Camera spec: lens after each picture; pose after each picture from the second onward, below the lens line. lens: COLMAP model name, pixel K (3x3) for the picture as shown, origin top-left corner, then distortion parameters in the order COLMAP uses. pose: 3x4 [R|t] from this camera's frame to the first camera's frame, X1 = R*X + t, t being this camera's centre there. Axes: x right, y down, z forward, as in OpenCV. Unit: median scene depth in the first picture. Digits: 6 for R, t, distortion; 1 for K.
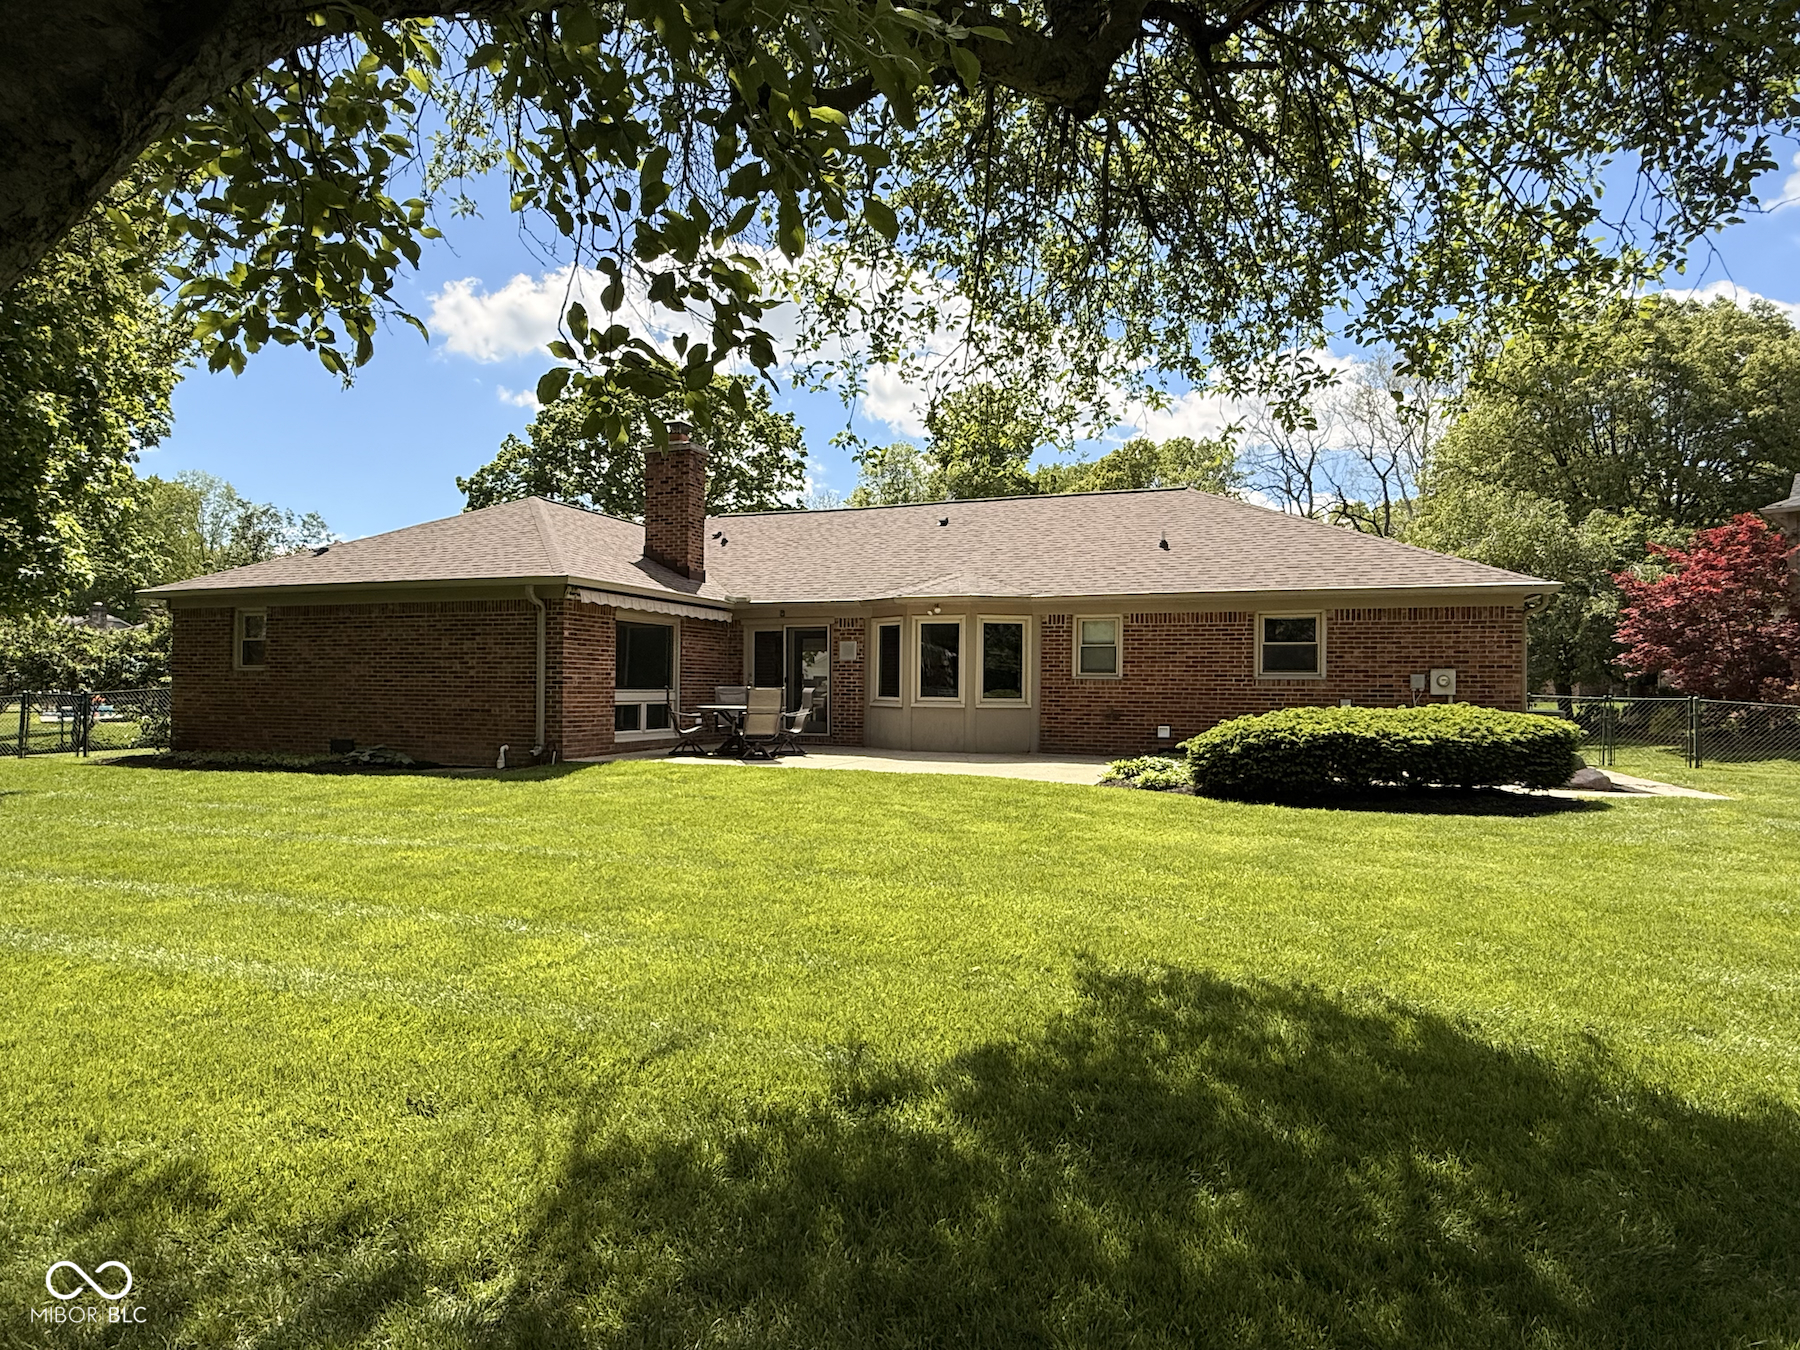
lens RADIAL K [[1015.6, 0, 900.0], [0, 1015.6, 675.0], [0, 0, 1]] dist [-0.001934, -0.000412]
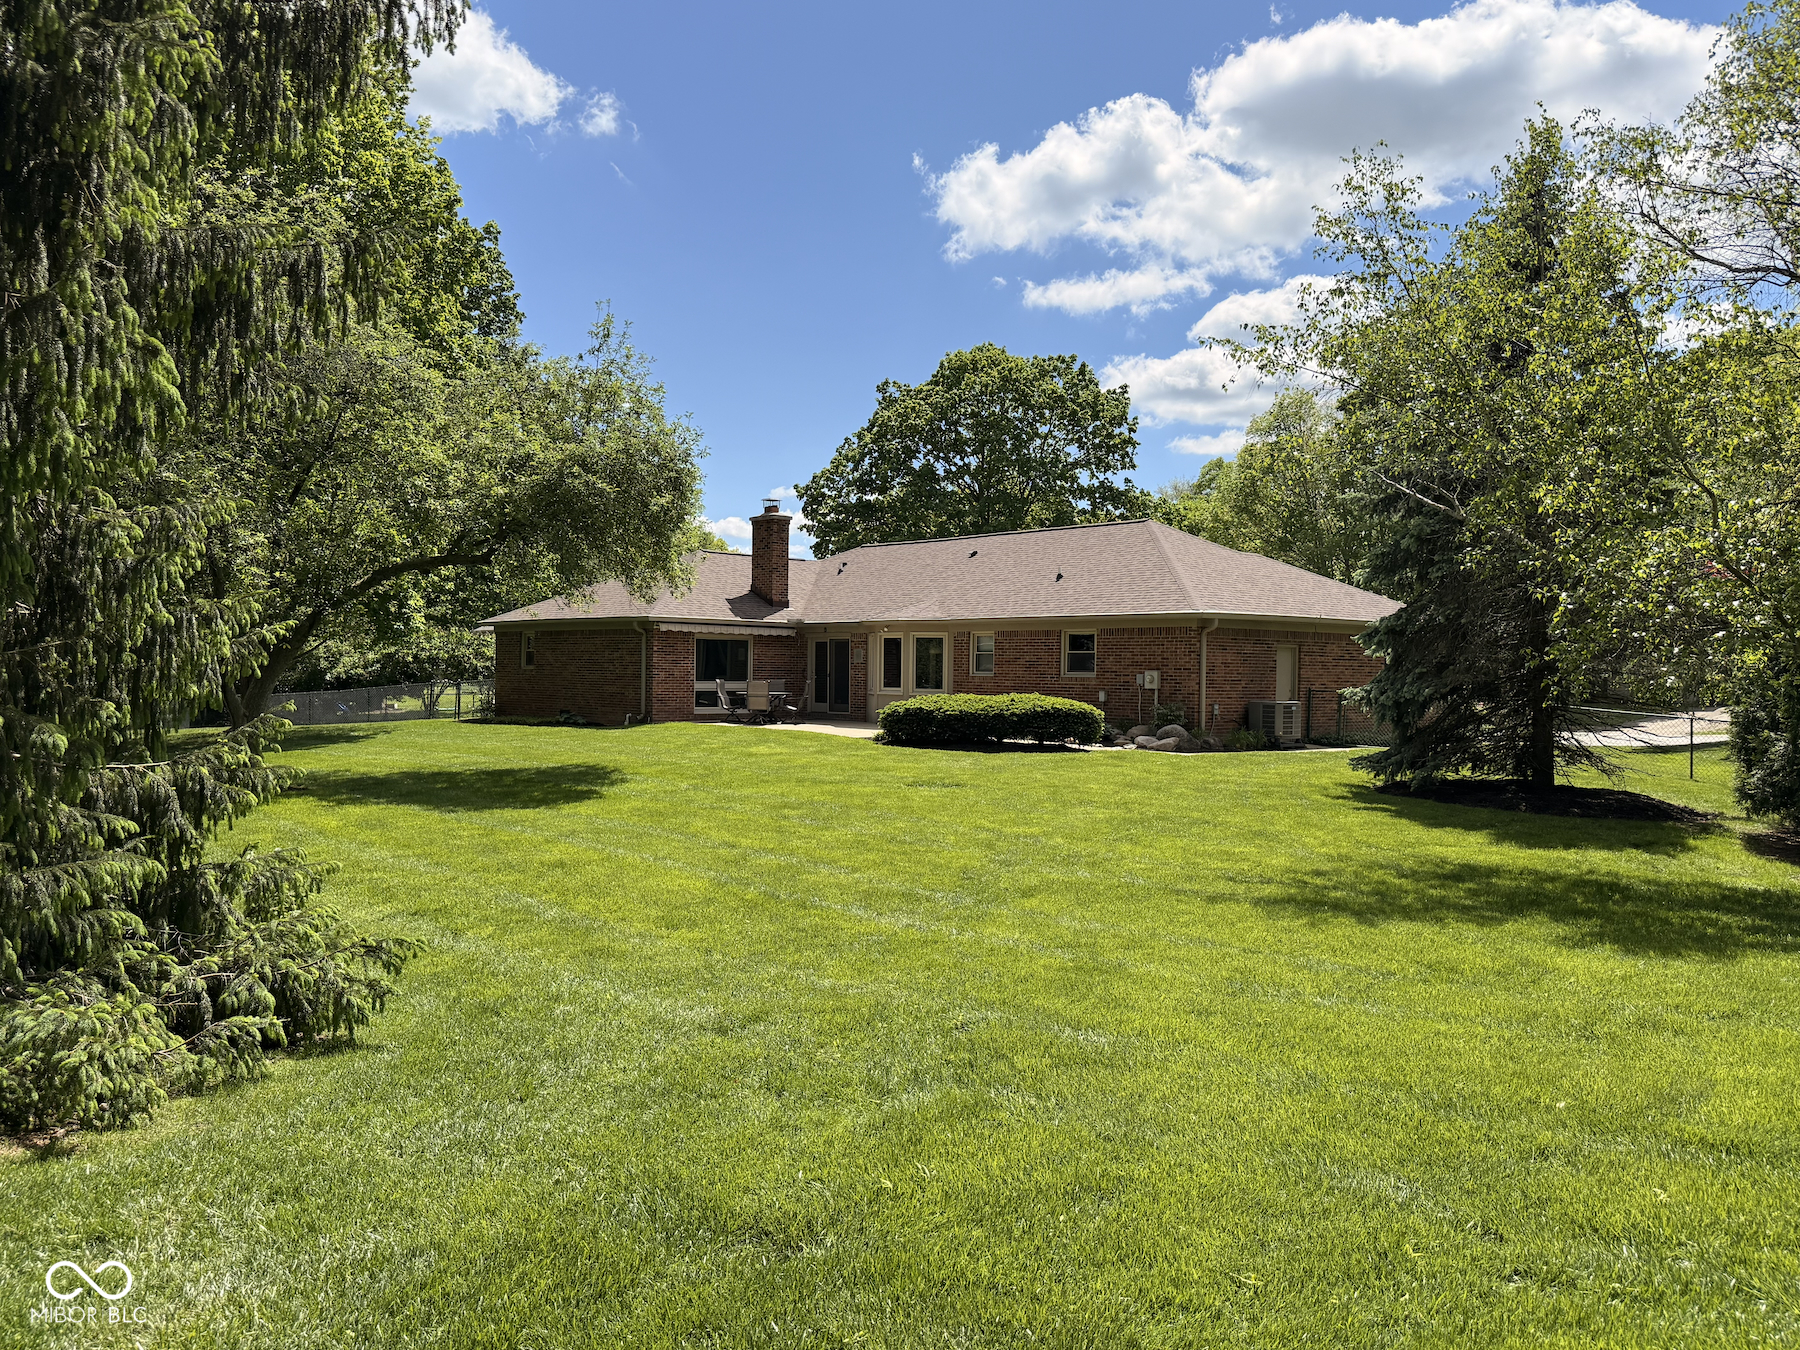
lens RADIAL K [[1382.4, 0, 900.0], [0, 1382.4, 675.0], [0, 0, 1]] dist [0.076491, 0.000096]
pose [[0.893338, 0.003921, -0.449369, 0.961470], [0.000666, 0.999949, 0.010049, -0.016835], [0.449386, -0.009277, 0.893290, -0.797840]]
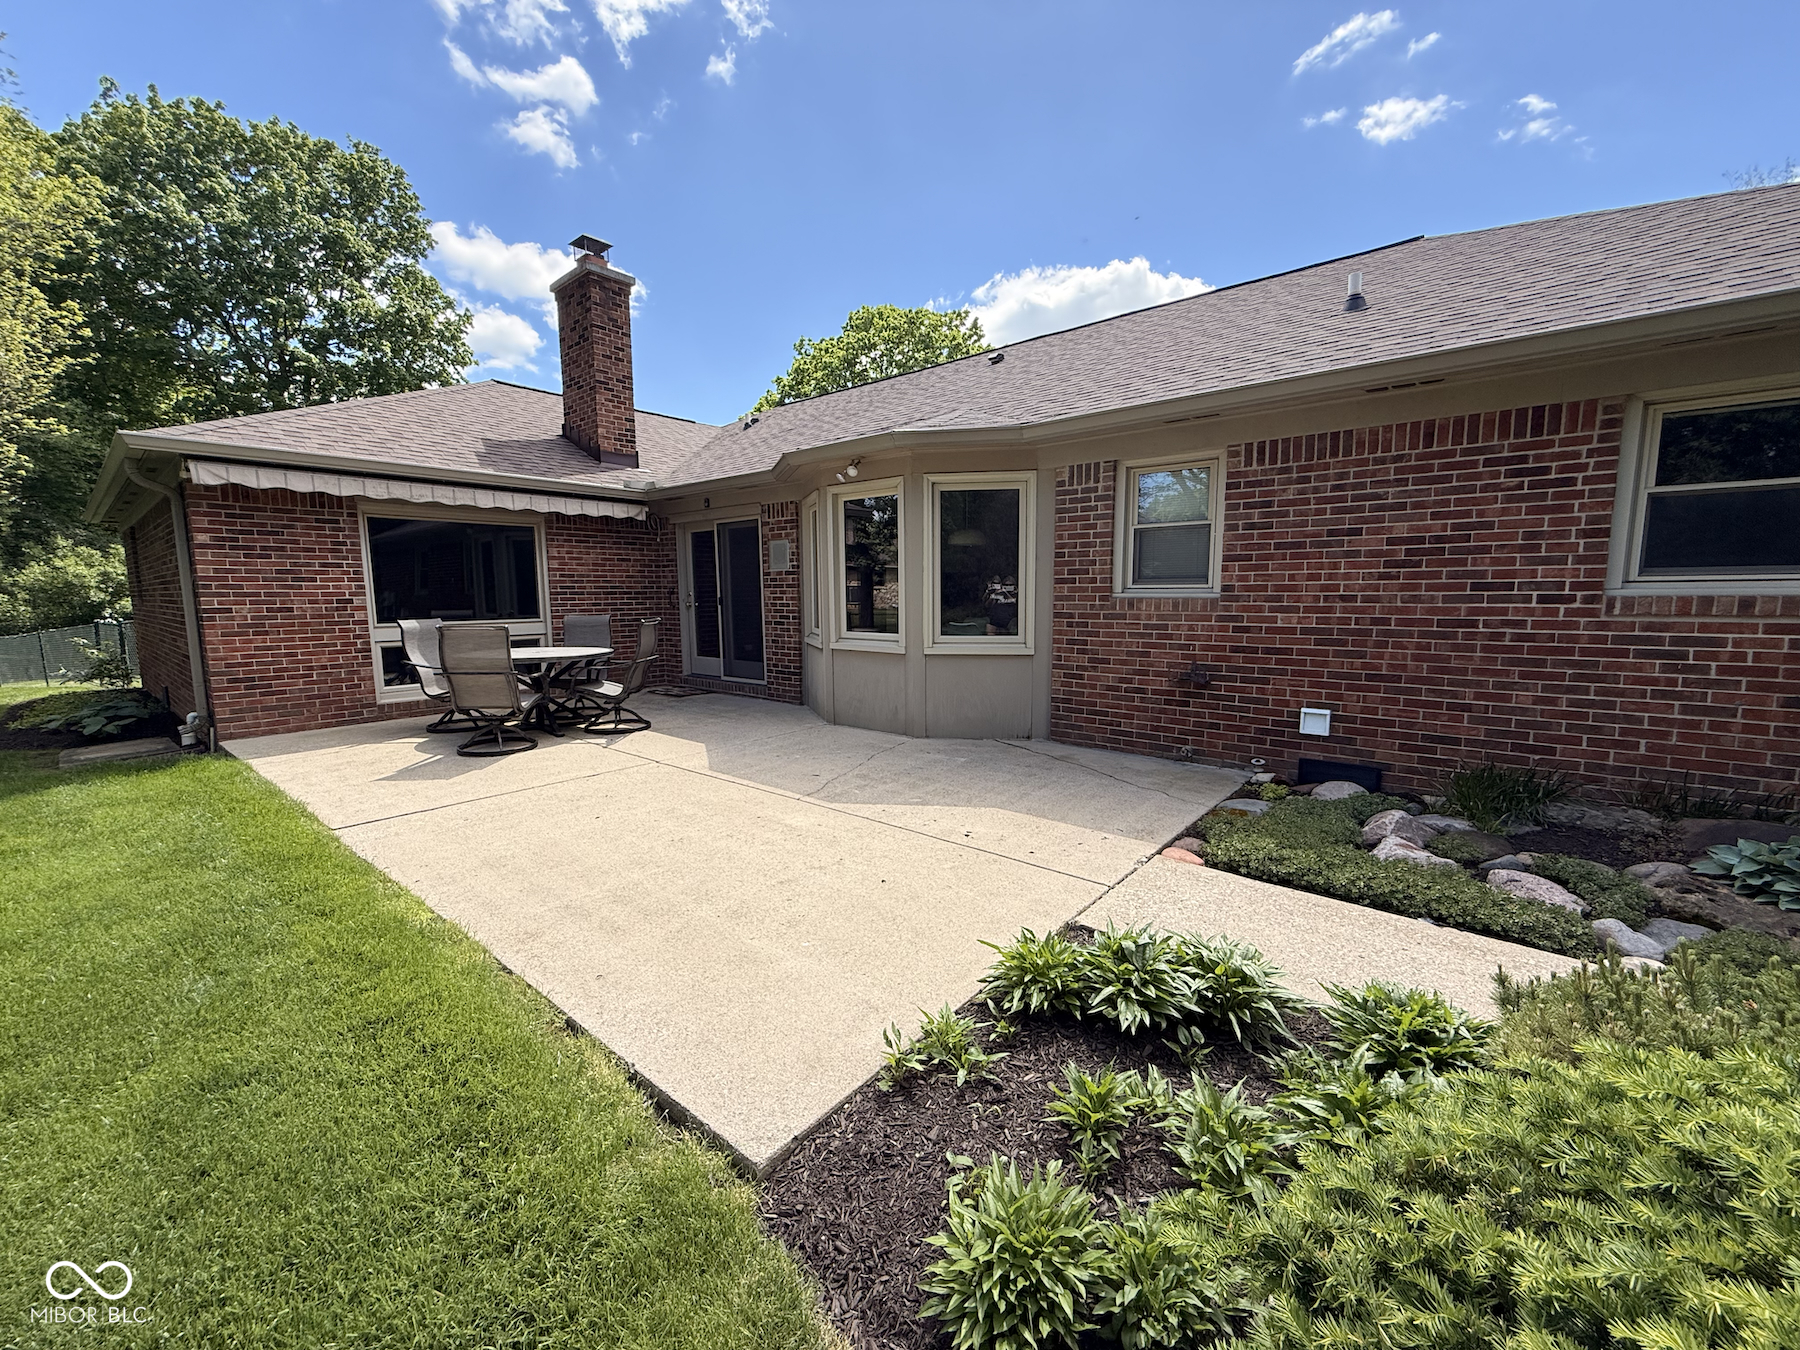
lens RADIAL K [[722.3, 0, 898.8], [0, 722.3, 678.3], [0, 0, 1]] dist [0.000603, 0.000470]
pose [[0.941402, 0.026638, -0.336234, 0.189553], [0.016881, 0.991906, 0.125850, -0.002819], [0.336865, -0.124151, 0.933332, 0.636302]]
